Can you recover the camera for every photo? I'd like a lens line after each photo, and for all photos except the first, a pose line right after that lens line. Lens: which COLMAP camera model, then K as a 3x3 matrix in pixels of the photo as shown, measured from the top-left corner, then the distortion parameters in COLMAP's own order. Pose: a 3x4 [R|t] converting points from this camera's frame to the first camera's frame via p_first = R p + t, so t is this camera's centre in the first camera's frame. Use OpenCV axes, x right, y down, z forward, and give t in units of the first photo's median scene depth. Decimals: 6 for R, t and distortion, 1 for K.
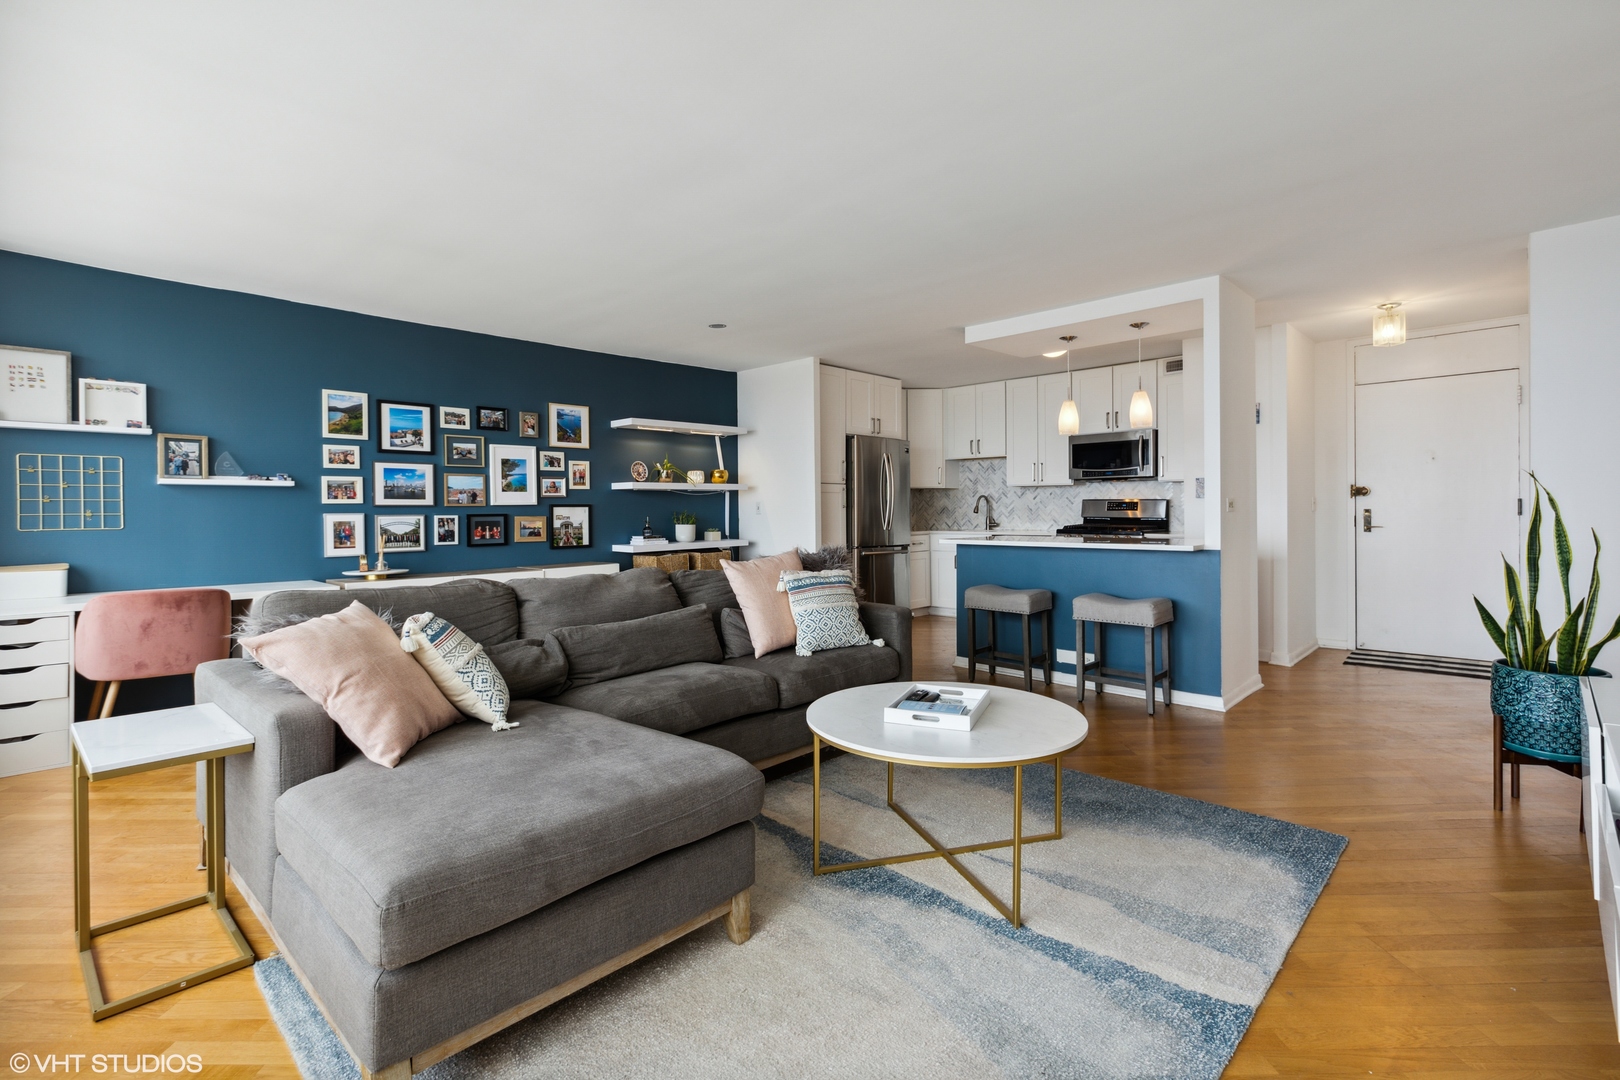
lens RADIAL K [[735.9, 0, 824.7], [0, 735.9, 513.1], [0, 0, 1]] dist [0.007948, -0.002104]
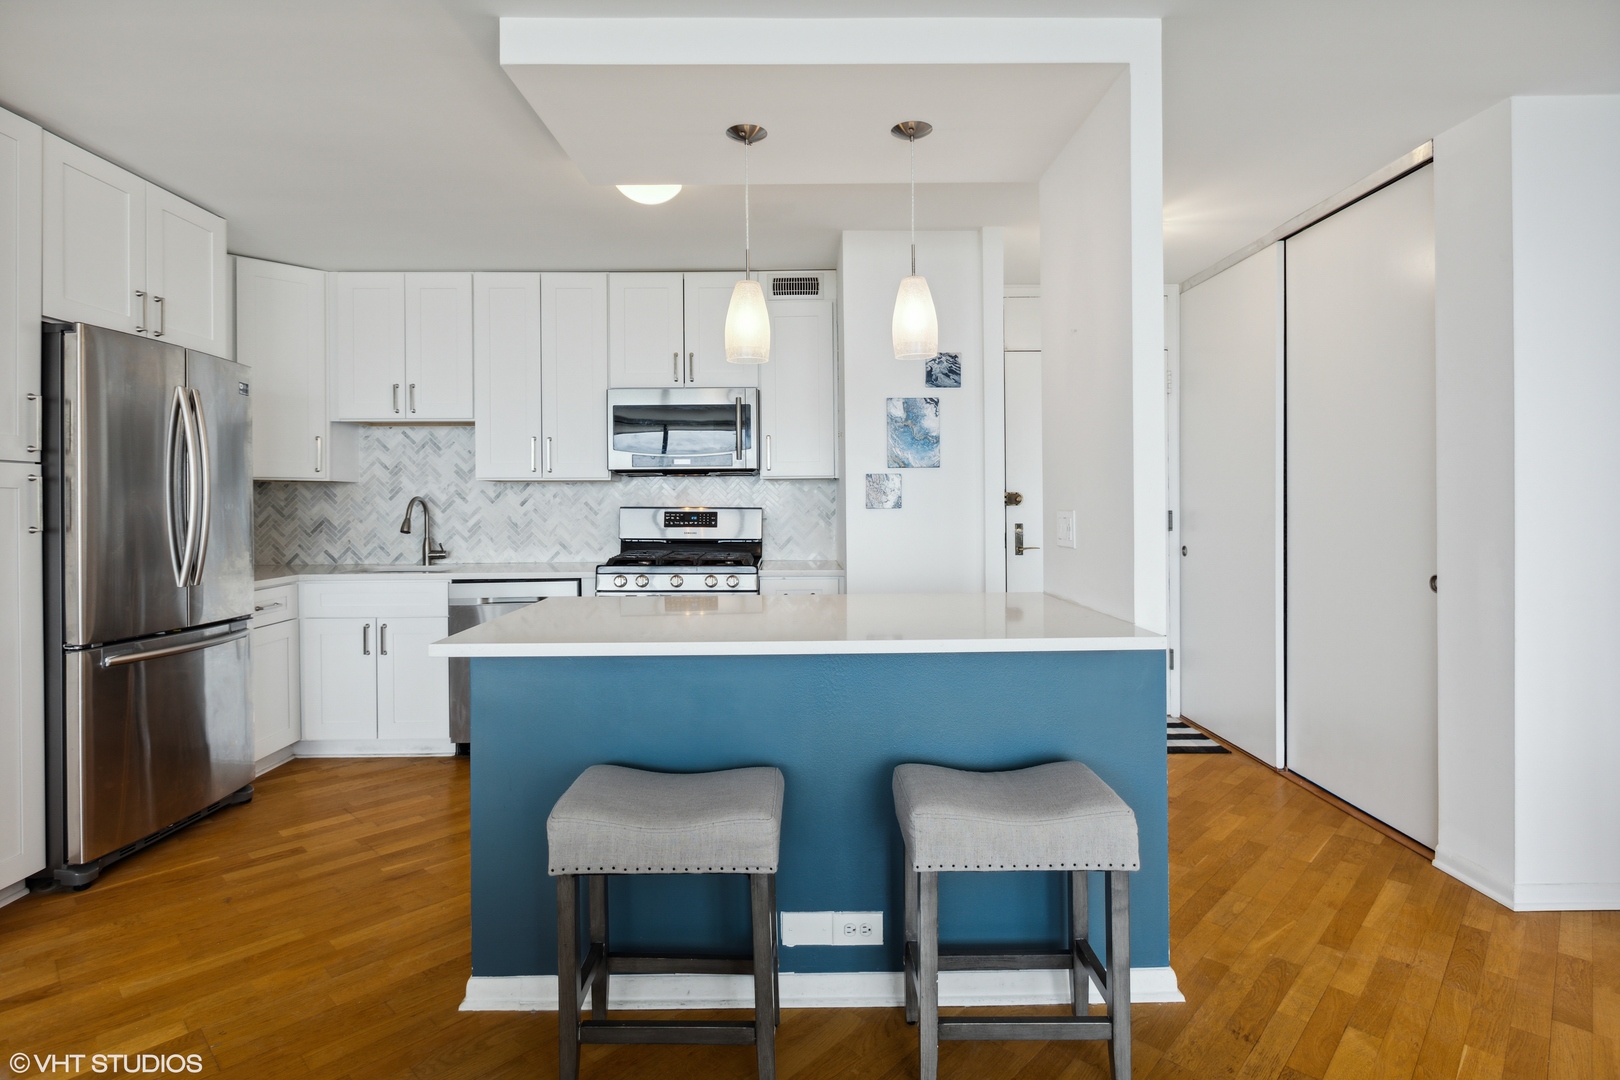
lens RADIAL K [[812.8, 0, 791.5], [0, 812.8, 500.4], [0, 0, 1]] dist [0.000433, -0.001287]
pose [[0.728741, 0.004776, 0.684773, 0.031712], [0.004271, 0.999925, -0.011519, -0.021504], [-0.684777, 0.011319, 0.728665, 0.630546]]
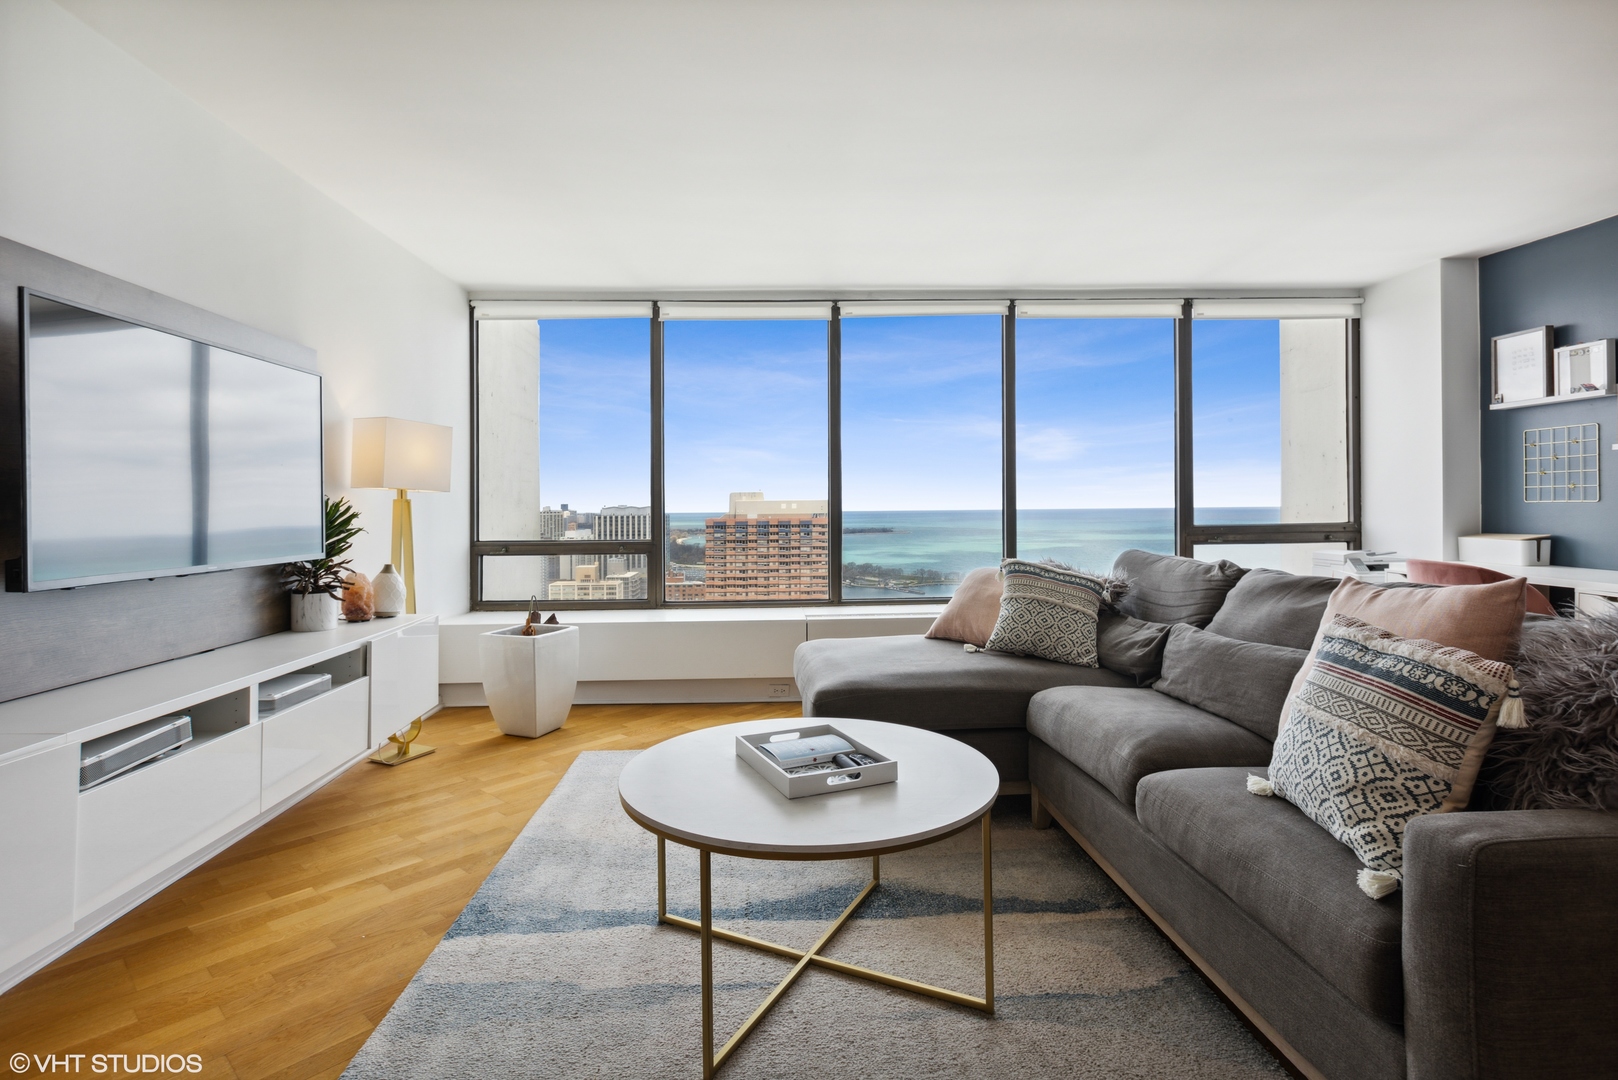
lens RADIAL K [[800.3, 0, 791.1], [0, 800.3, 508.4], [0, 0, 1]] dist [0.000121, -0.002915]
pose [[-0.706890, 0.020039, -0.707039, 0.338106], [0.017108, 0.999791, 0.011231, 0.001265], [0.707116, -0.004157, -0.707085, 0.720041]]
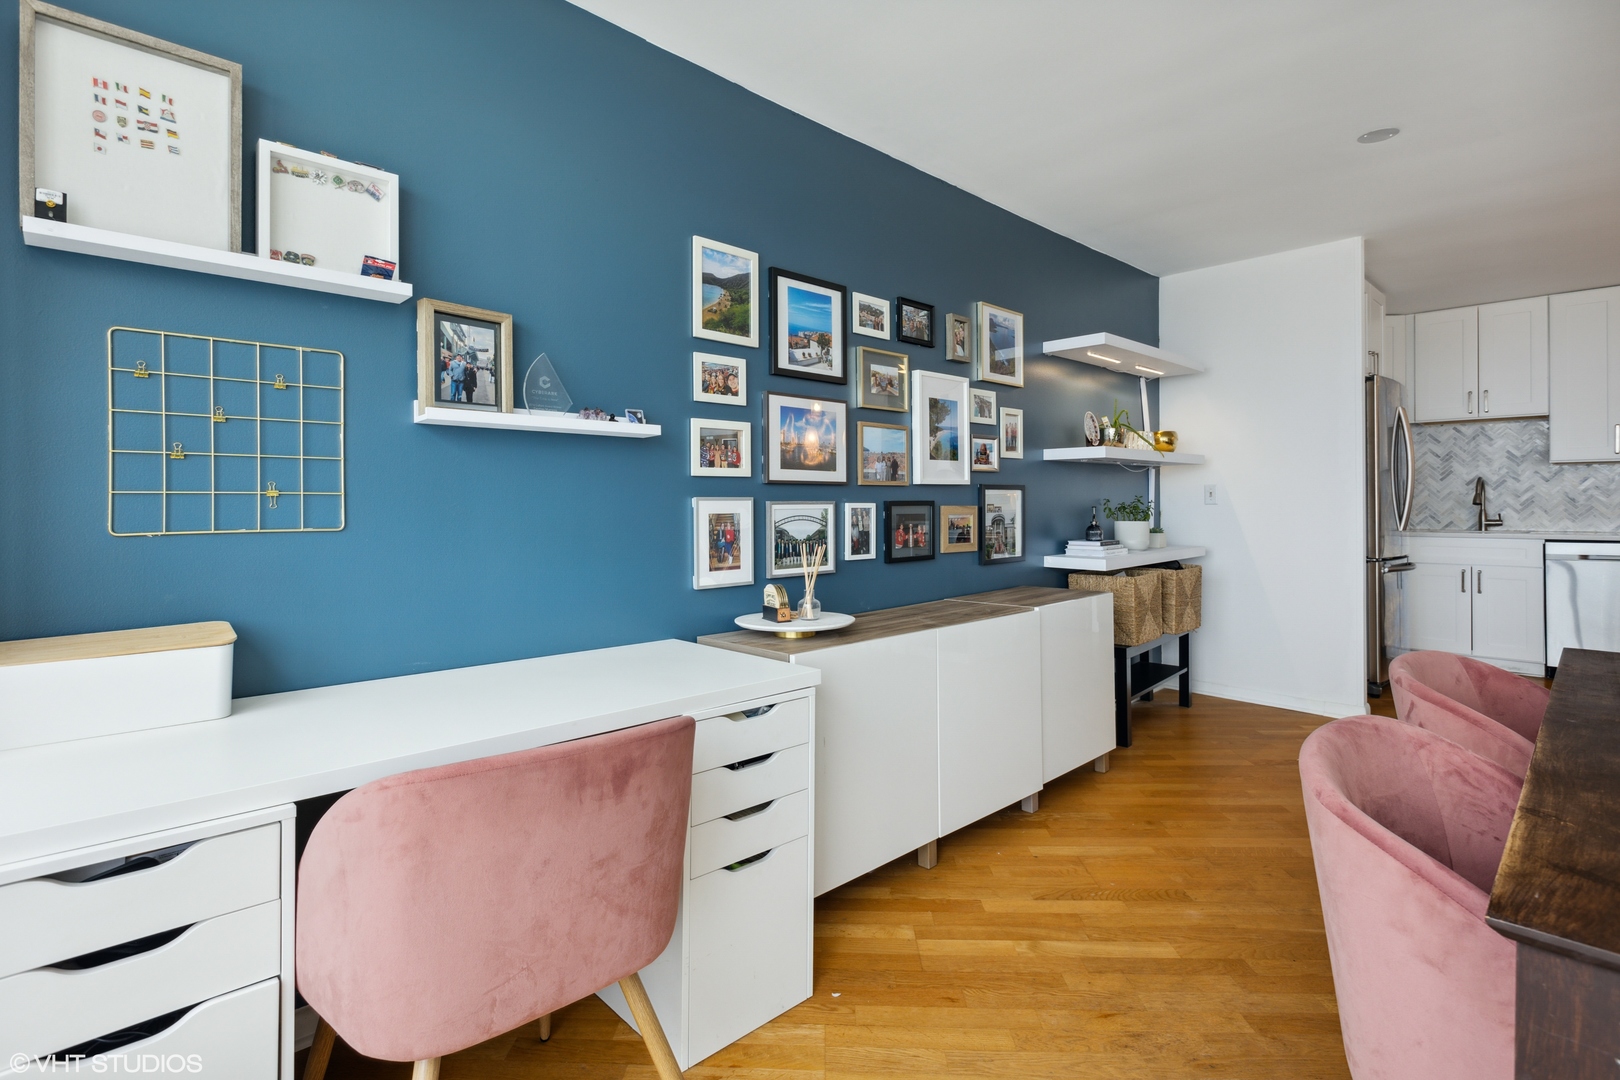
lens RADIAL K [[775.6, 0, 822.8], [0, 775.6, 502.1], [0, 0, 1]] dist [-0.003355, -0.003399]
pose [[0.998325, 0.004638, -0.057664, -0.483091], [-0.004868, 0.999981, -0.003848, 0.004558], [0.057645, 0.004122, 0.998329, 0.431930]]
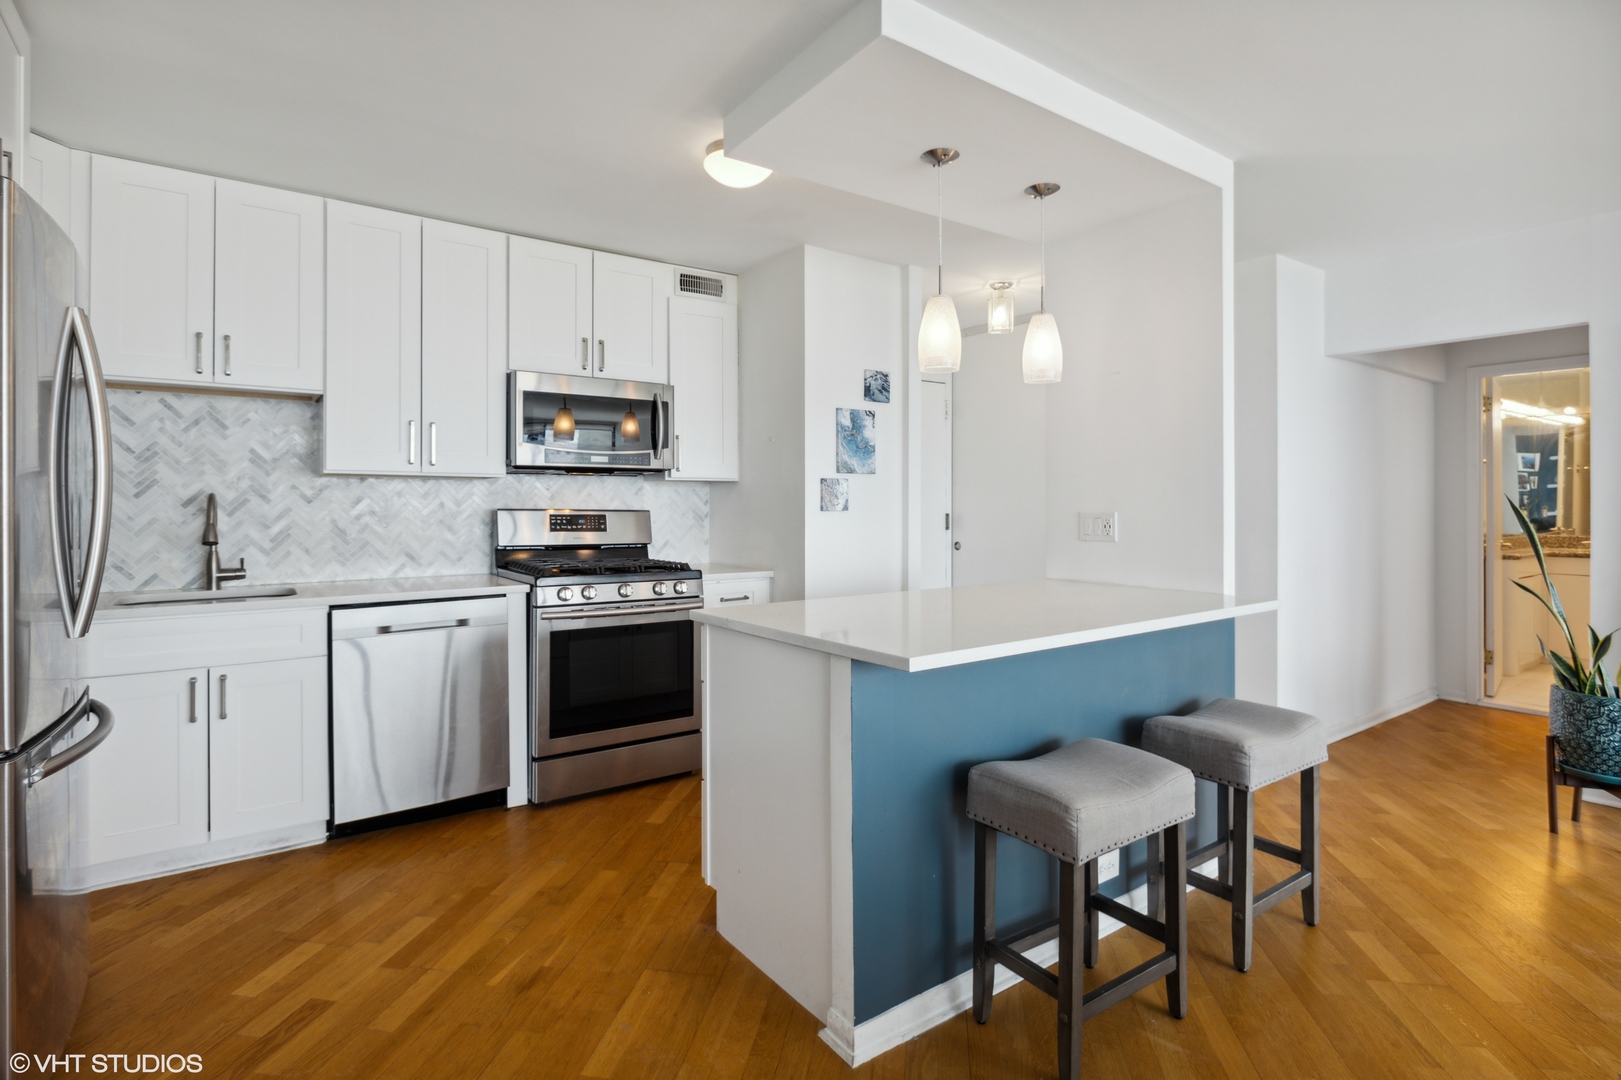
lens RADIAL K [[813.3, 0, 789.9], [0, 813.3, 491.5], [0, 0, 1]] dist [0.000433, -0.001287]
pose [[0.209723, 0.024418, 0.977456, -0.164820], [0.003382, 0.999664, -0.025698, -0.021271], [-0.977755, 0.008696, 0.209570, 0.964462]]
